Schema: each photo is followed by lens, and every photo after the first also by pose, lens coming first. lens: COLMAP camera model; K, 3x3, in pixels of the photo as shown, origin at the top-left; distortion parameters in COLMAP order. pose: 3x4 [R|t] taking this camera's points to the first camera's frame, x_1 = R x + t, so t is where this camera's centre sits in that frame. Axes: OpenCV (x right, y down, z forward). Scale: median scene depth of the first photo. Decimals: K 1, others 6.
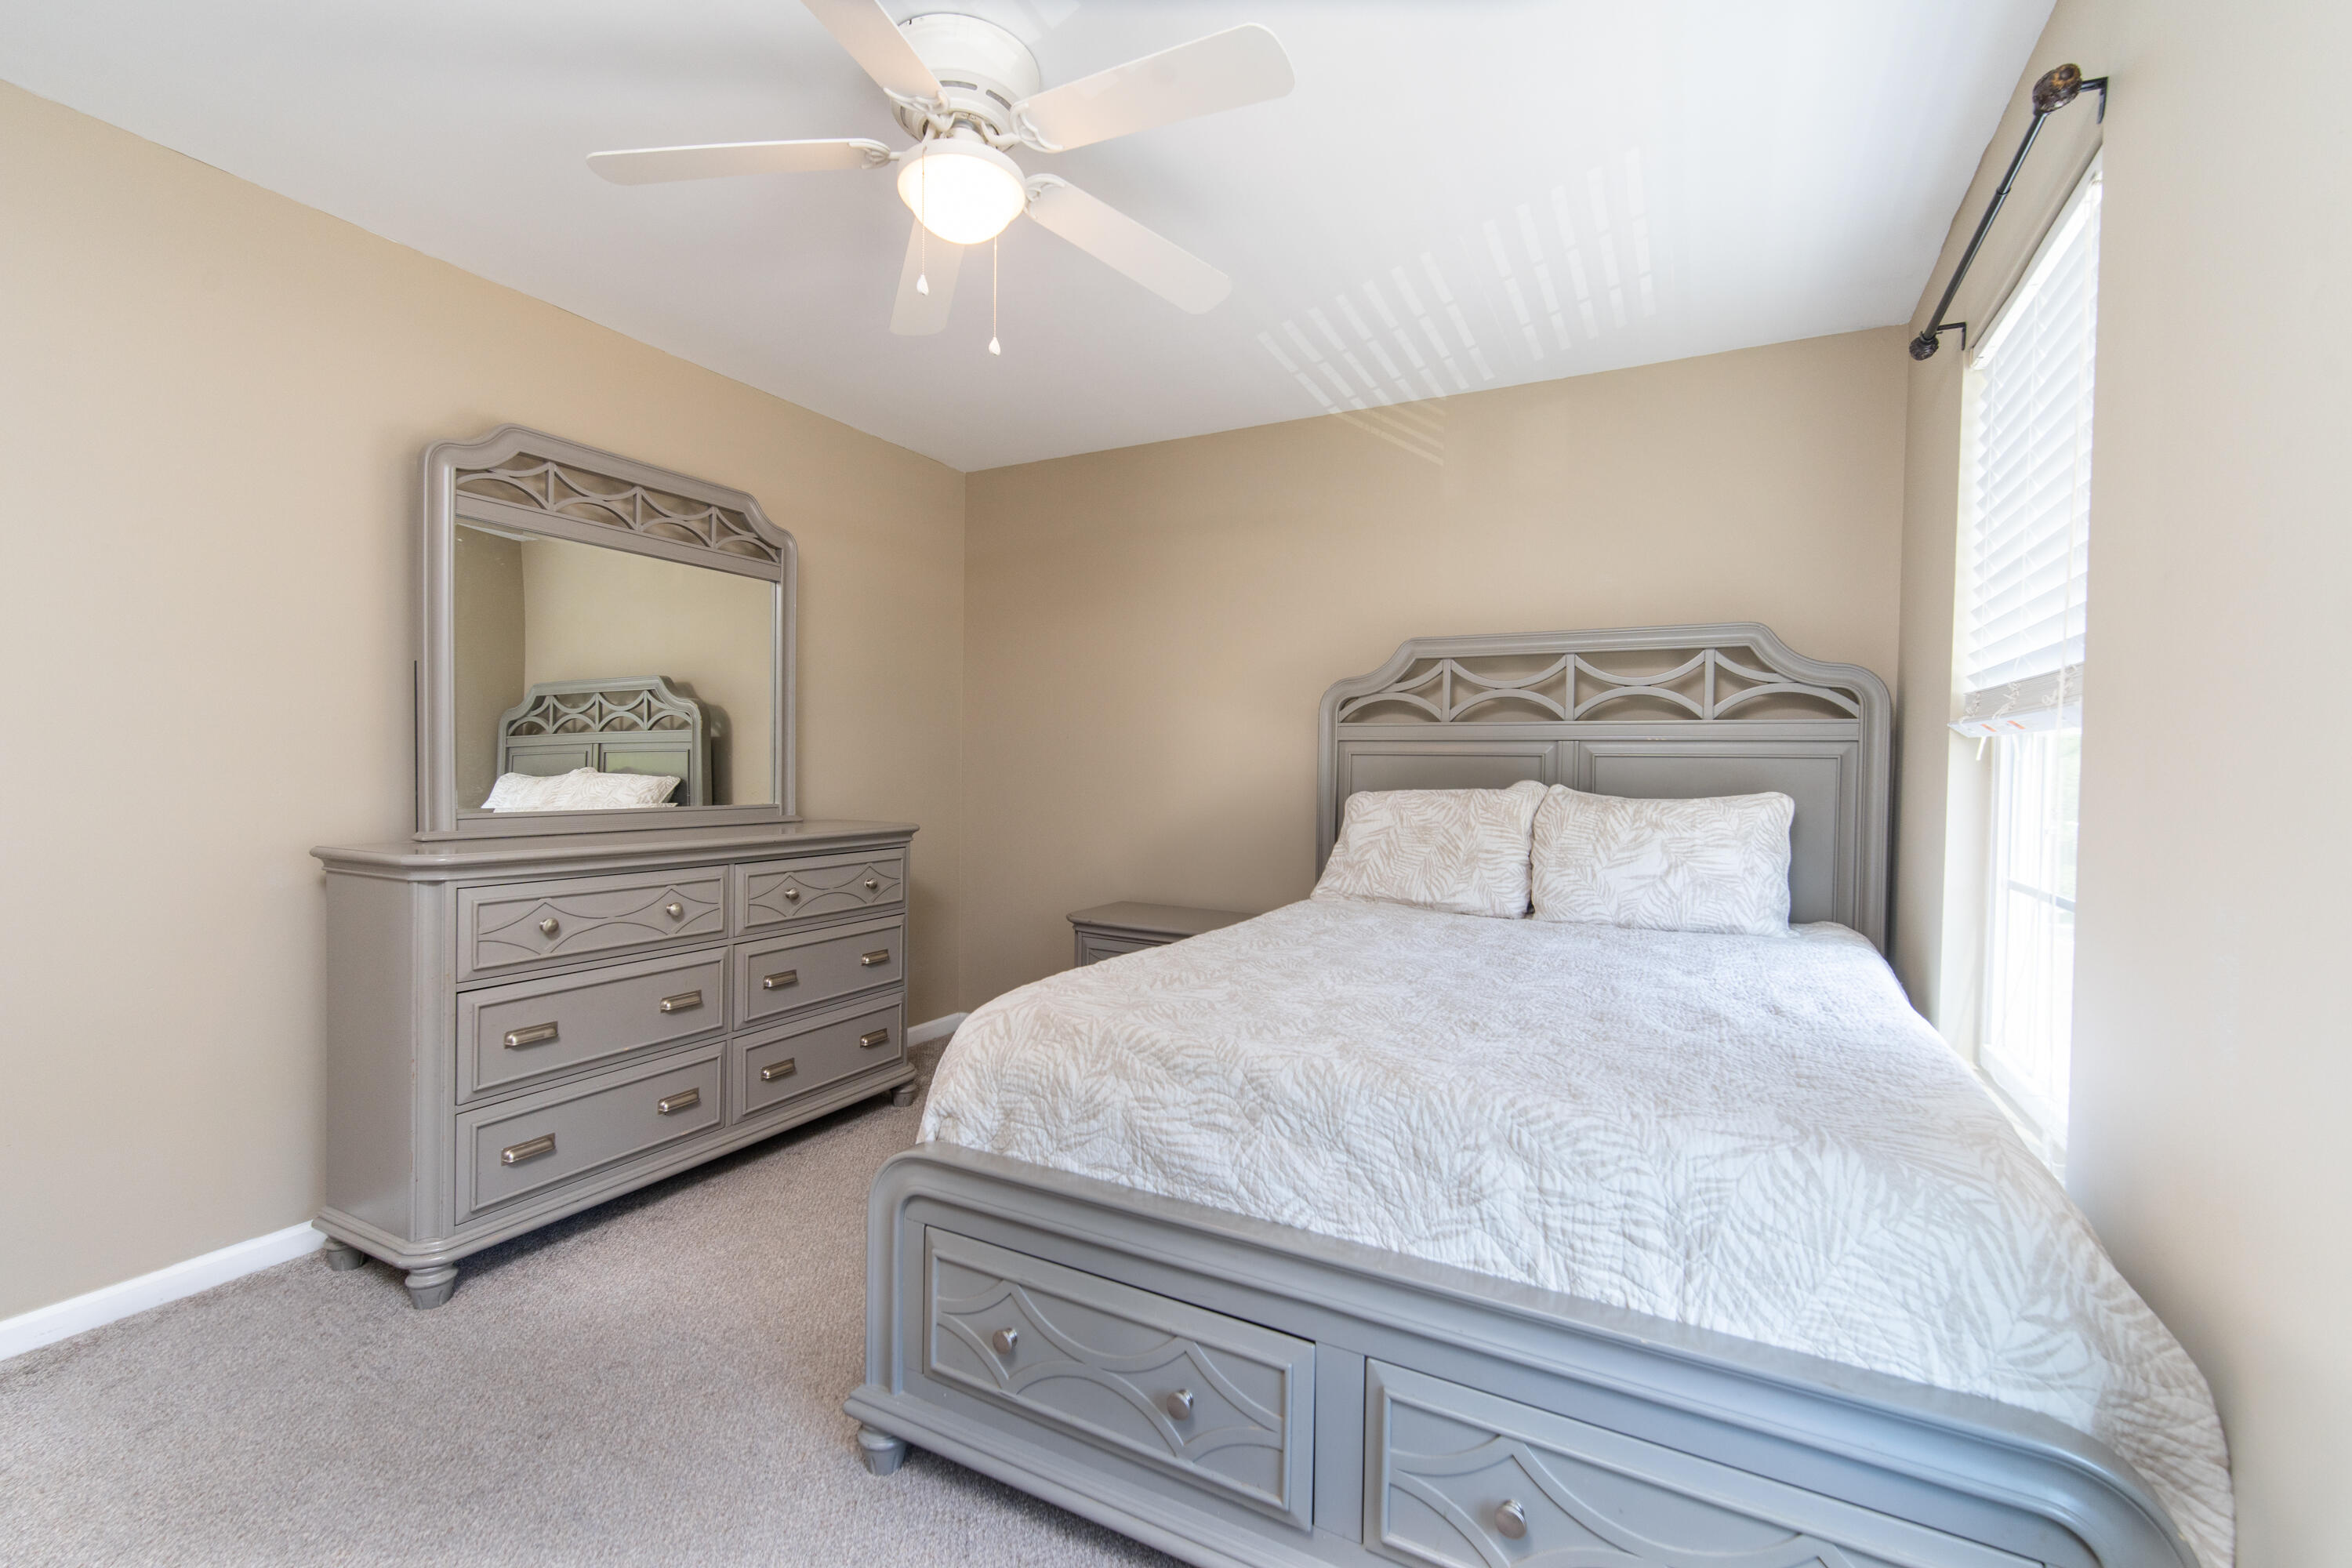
lens RADIAL K [[1017.1, 0, 1176.0], [0, 1017.1, 784.0], [0, 0, 1]] dist [0.029212, 0.000076]
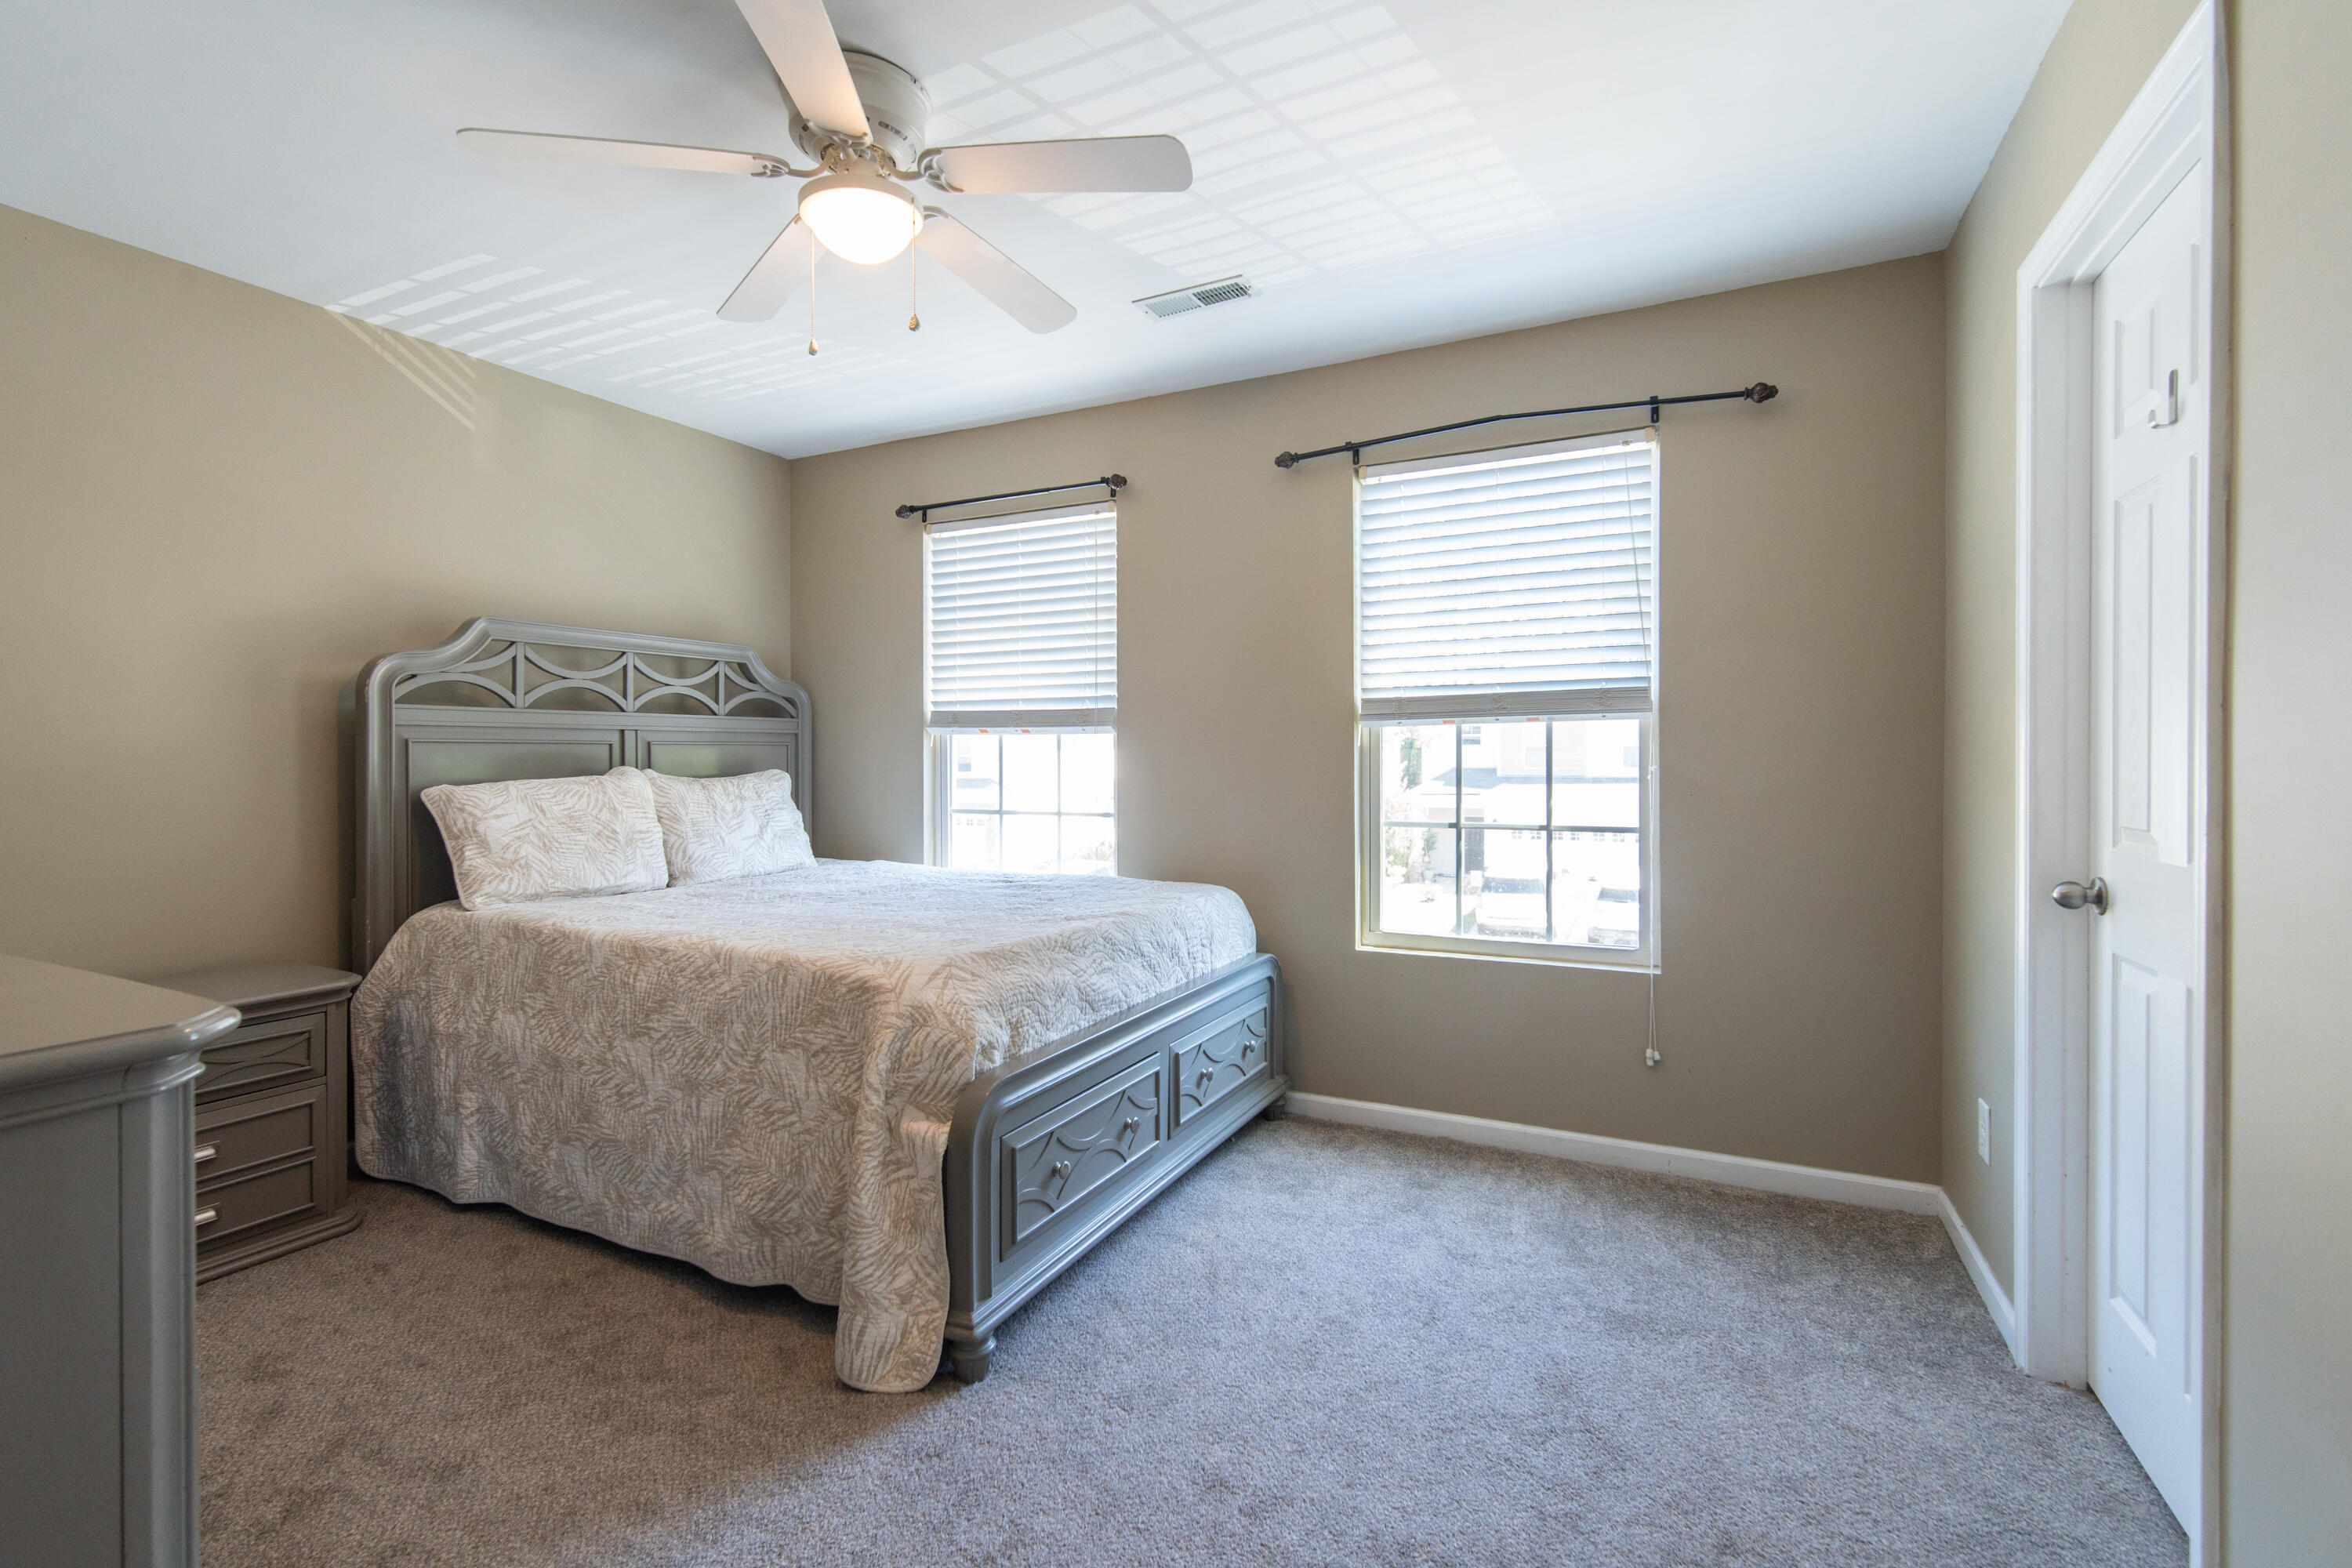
lens RADIAL K [[1044.5, 0, 1171.7], [0, 1044.5, 765.9], [0, 0, 1]] dist [0.000367, 0.000264]
pose [[-0.024114, -0.021936, 0.999469, -0.888252], [0.024698, 0.999441, 0.022531, -0.016884], [-0.999404, 0.025228, -0.023559, 0.496075]]
